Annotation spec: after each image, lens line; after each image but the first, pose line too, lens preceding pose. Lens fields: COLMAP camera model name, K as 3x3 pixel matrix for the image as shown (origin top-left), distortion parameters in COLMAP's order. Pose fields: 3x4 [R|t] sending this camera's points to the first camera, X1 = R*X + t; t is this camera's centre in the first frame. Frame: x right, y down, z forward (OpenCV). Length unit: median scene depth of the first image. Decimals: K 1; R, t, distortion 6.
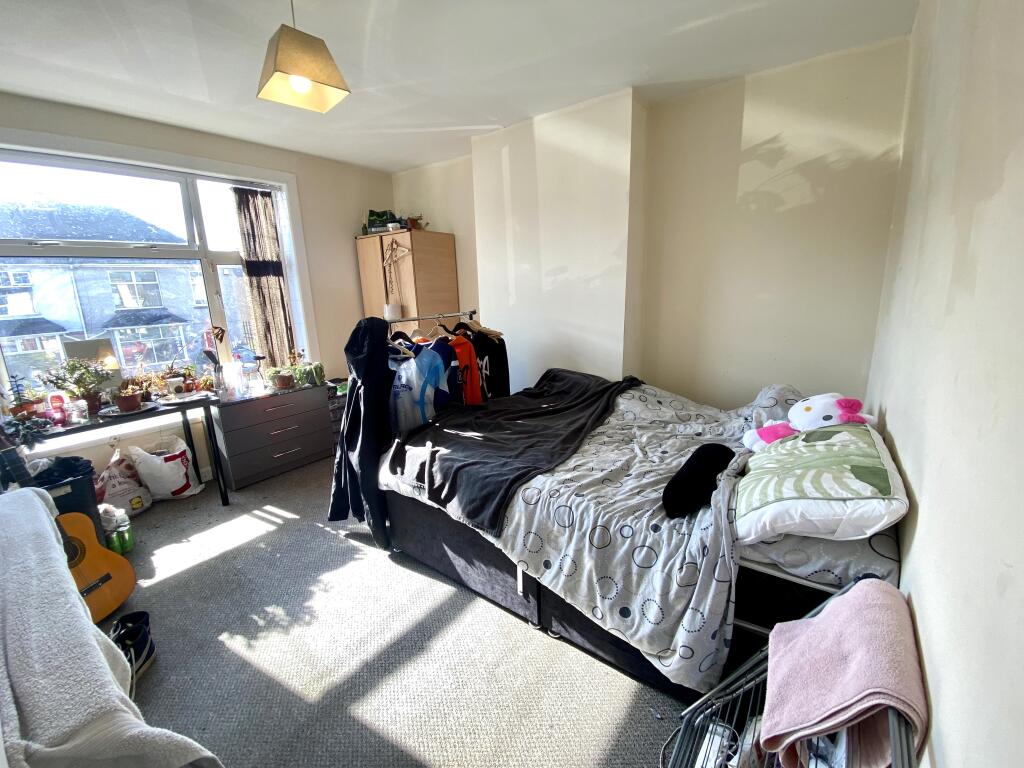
lens RADIAL K [[418.0, 0, 512.9], [0, 418.0, 375.8], [0, 0, 1]] dist [0.000762, -0.000044]
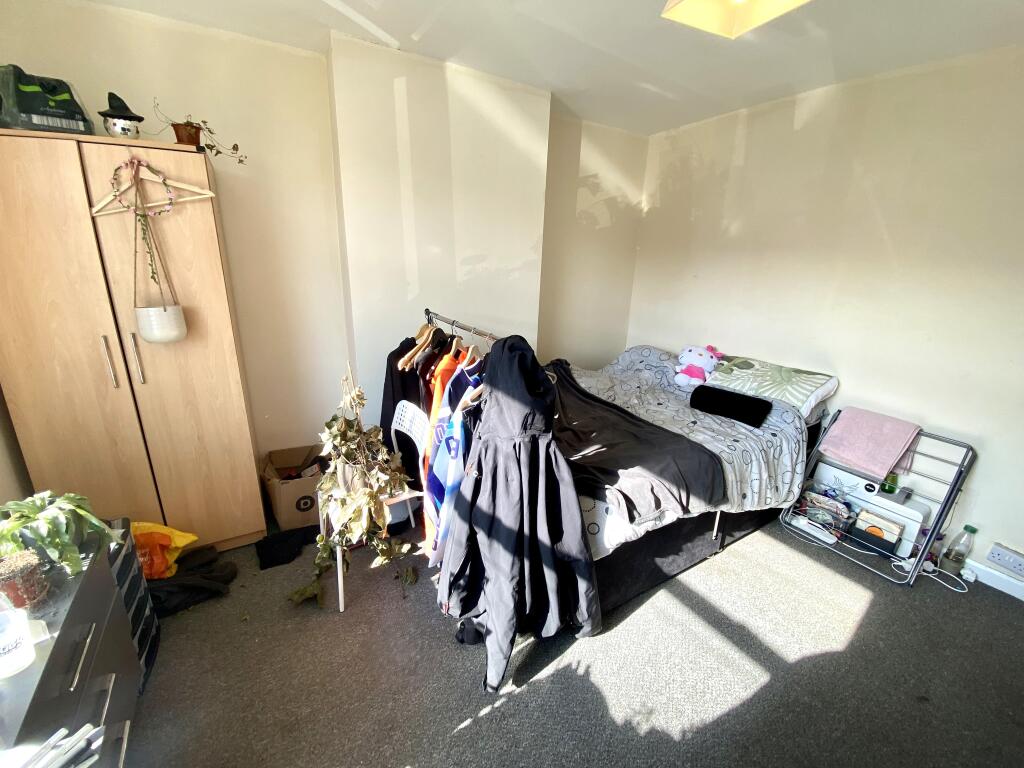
lens RADIAL K [[407.2, 0, 512.0], [0, 407.2, 384.0], [0, 0, 1]] dist [-0.013283, -0.000233]
pose [[0.379316, -0.227003, 0.896989, -0.831010], [0.153299, 0.971458, 0.181023, -0.165835], [-0.912480, 0.068843, 0.403289, 0.718046]]
